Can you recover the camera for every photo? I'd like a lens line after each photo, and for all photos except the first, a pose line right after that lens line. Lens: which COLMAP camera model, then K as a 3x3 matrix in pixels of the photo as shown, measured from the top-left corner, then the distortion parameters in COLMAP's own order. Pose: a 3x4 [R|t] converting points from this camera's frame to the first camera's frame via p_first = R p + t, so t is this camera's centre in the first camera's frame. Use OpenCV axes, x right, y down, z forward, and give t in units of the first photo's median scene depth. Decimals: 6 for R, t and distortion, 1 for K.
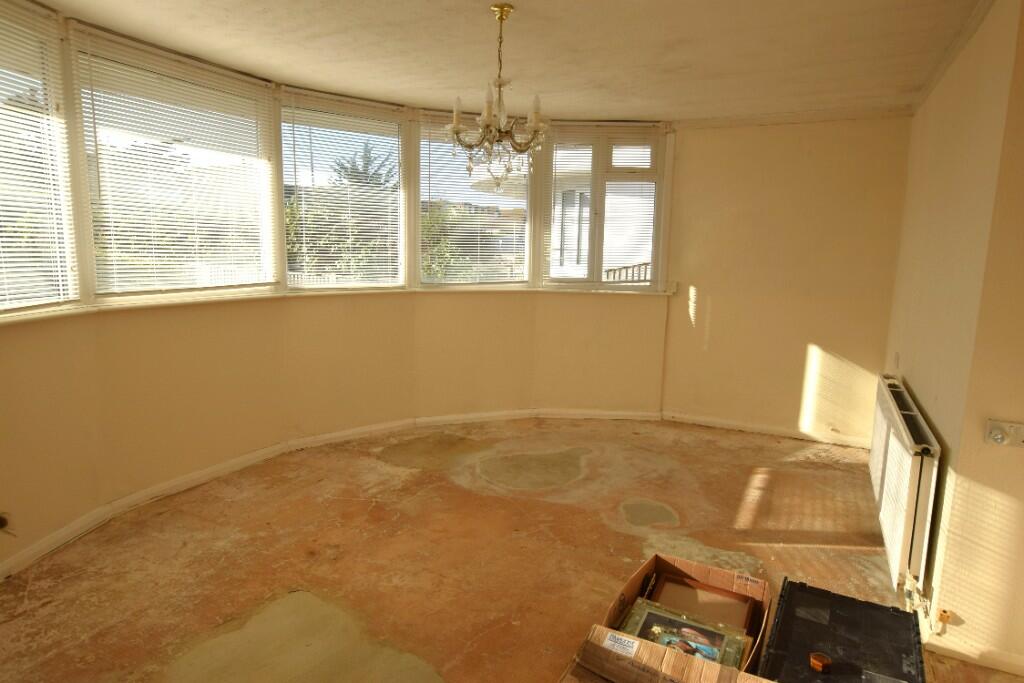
lens RADIAL K [[597.7, 0, 509.7], [0, 597.7, 341.6], [0, 0, 1]] dist [-0.006299, 0.000037]
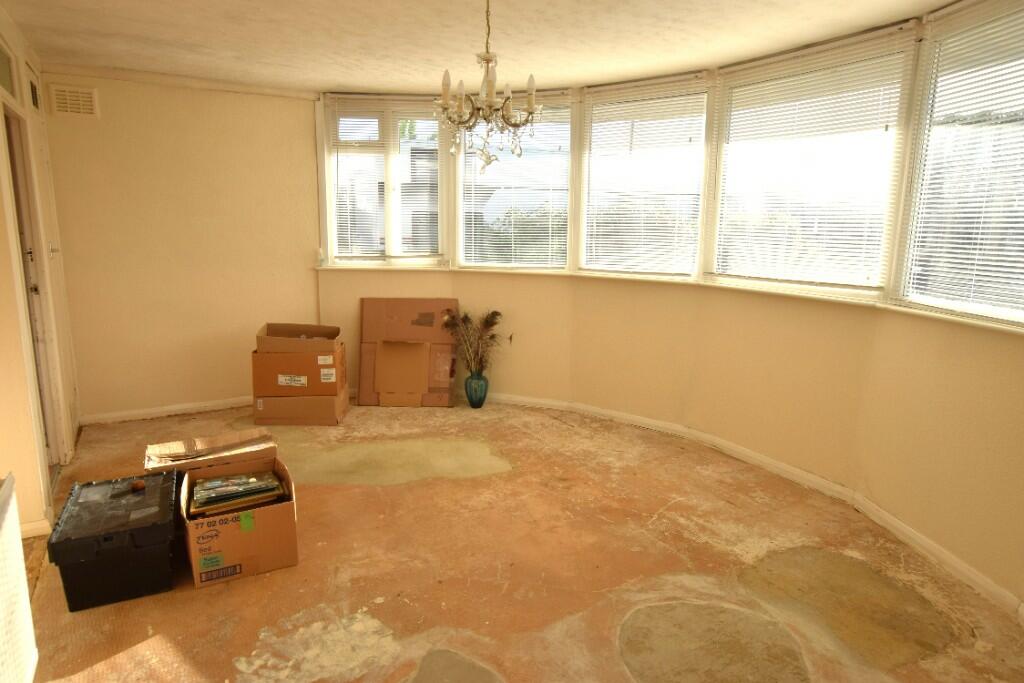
lens RADIAL K [[597.7, 0, 509.7], [0, 597.7, 341.6], [0, 0, 1]] dist [-0.006299, 0.000037]
pose [[-0.519754, 0.134023, -0.843738, 0.589777], [-0.162032, 0.954227, 0.251388, -0.171072], [0.838809, 0.267372, -0.474248, 1.129670]]
